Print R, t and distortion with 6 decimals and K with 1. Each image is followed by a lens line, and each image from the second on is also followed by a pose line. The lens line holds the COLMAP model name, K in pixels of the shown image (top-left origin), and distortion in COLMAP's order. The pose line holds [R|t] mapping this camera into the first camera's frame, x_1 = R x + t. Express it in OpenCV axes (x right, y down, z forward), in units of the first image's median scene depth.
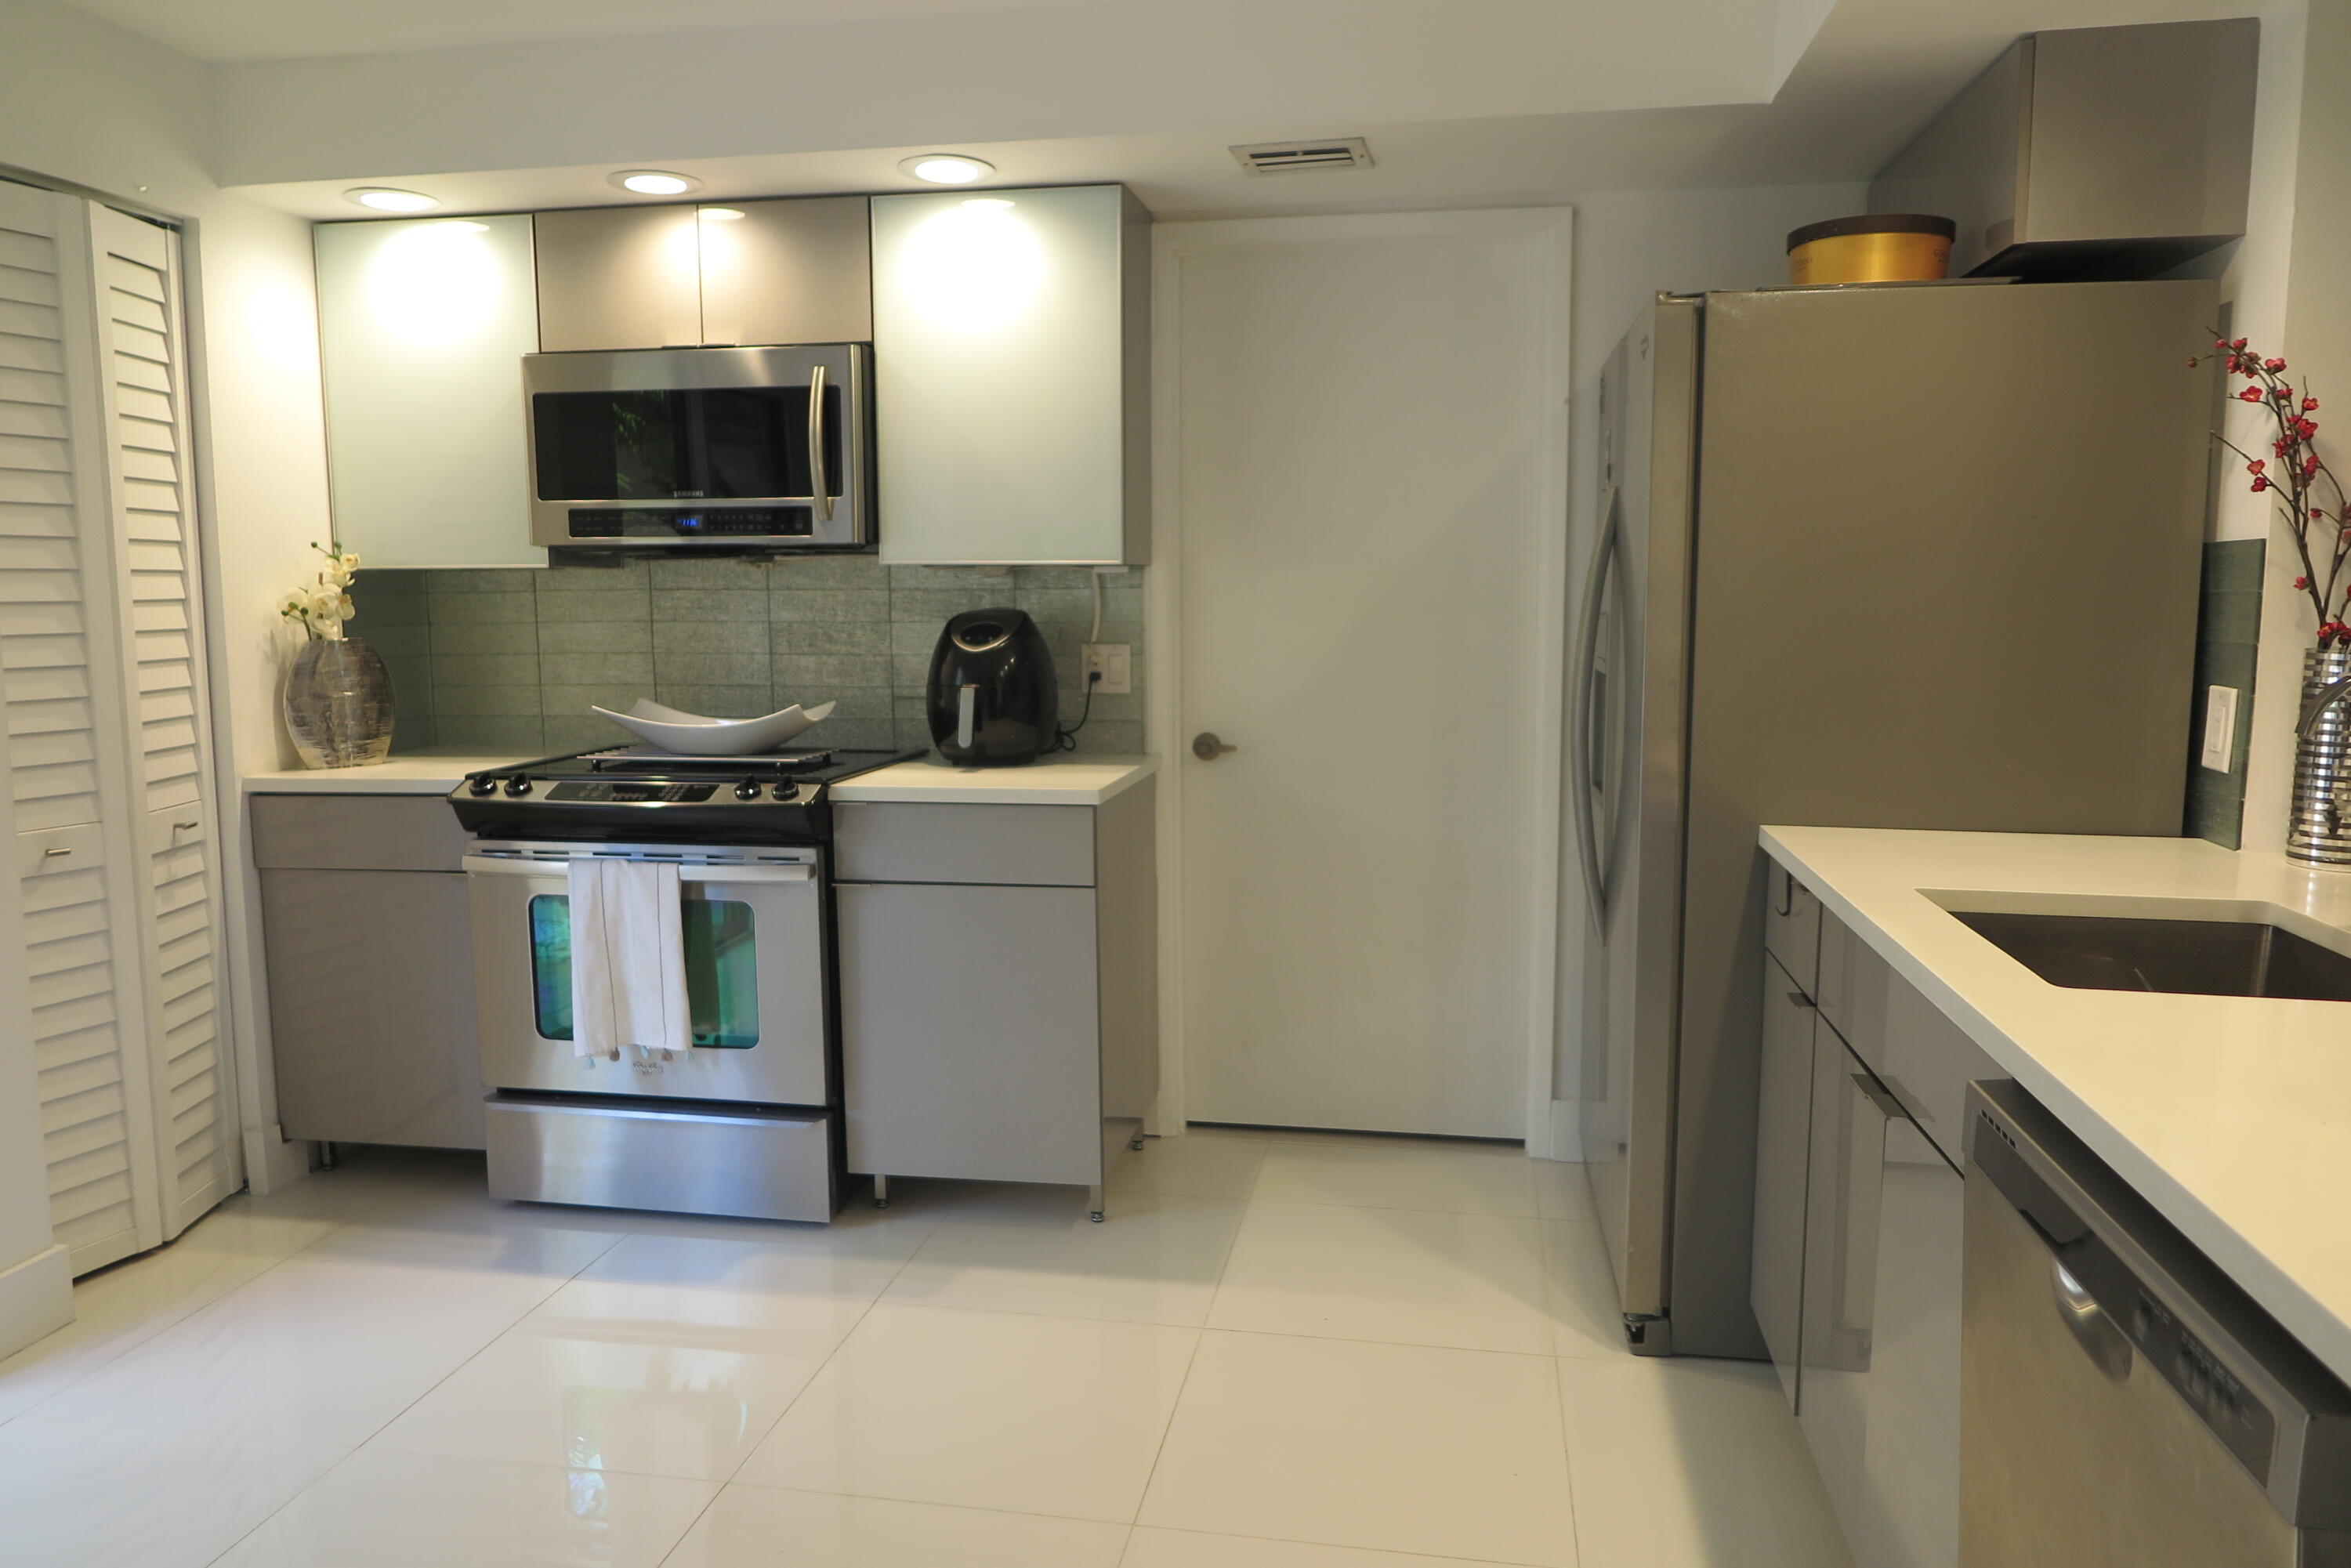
lens RADIAL K [[1614.5, 0, 1175.5], [0, 1614.5, 784.0], [0, 0, 1]] dist [-0.038876, 0.047209]
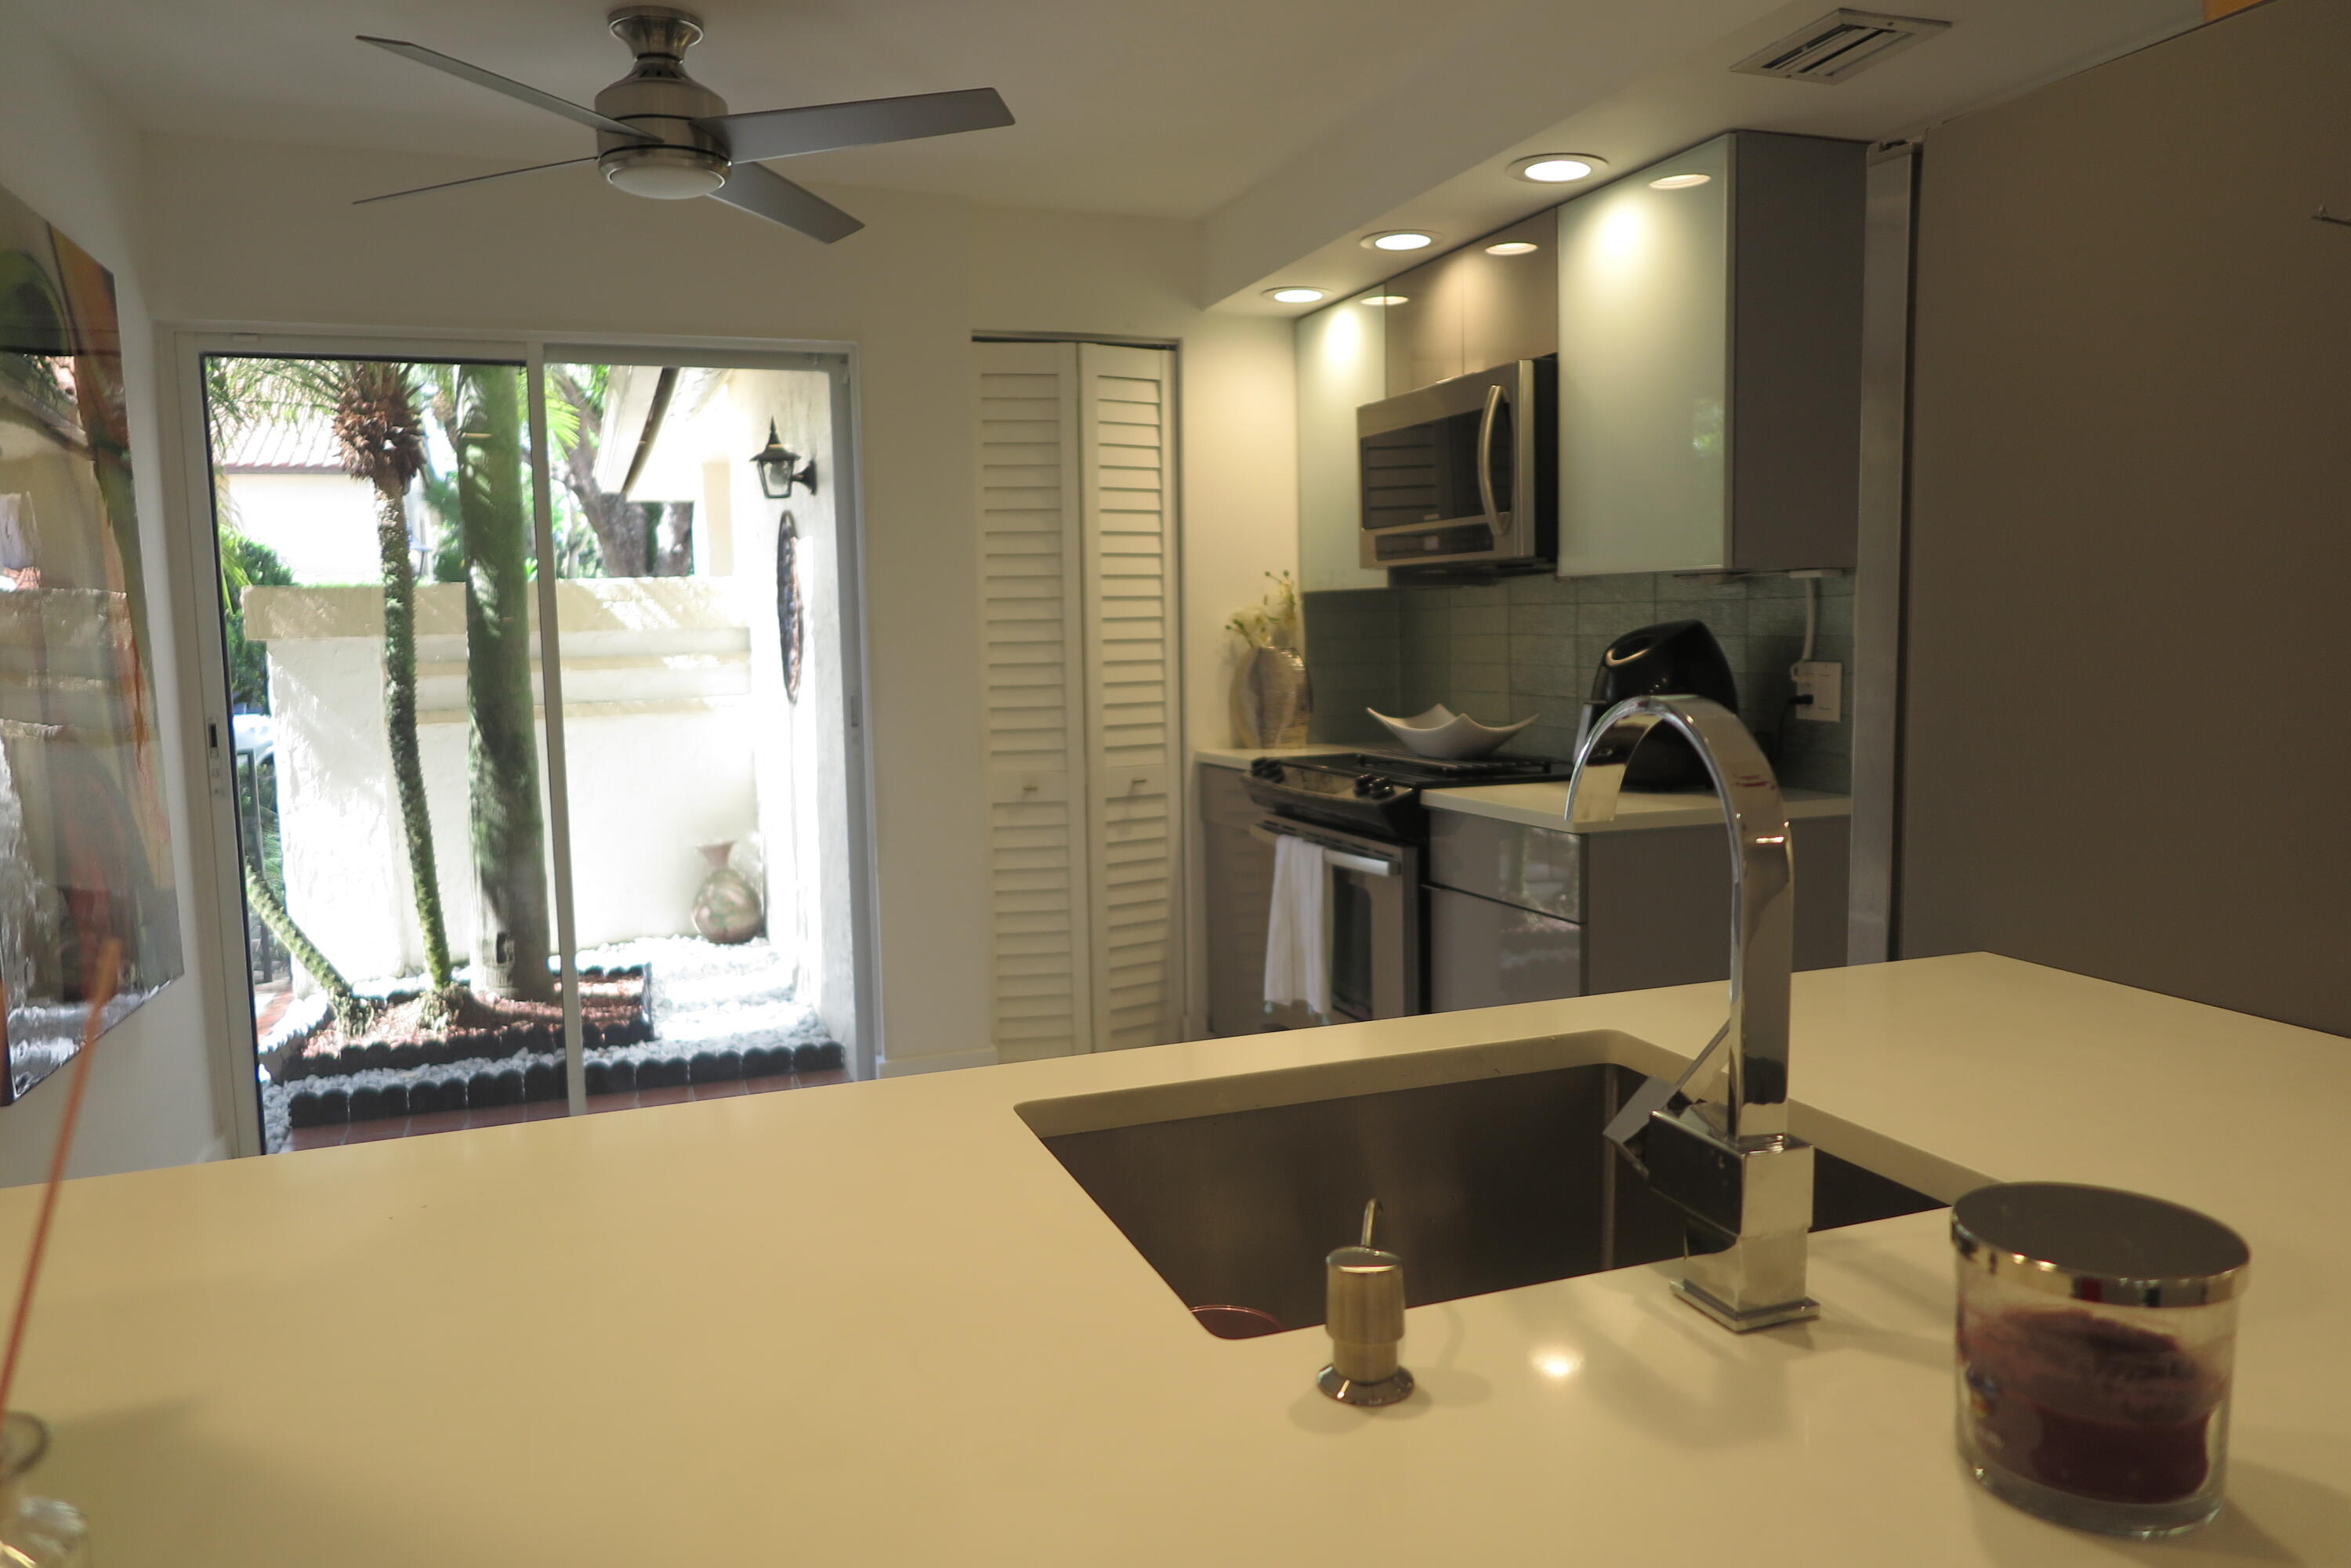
lens RADIAL K [[1624.2, 0, 1204.3], [0, 1624.2, 785.7], [0, 0, 1]] dist [0.019167, 0.001735]
pose [[0.508954, 0.080279, -0.857042, 0.583818], [-0.088841, 0.995224, 0.040465, -0.030372], [0.856197, 0.055545, 0.513655, 0.311789]]
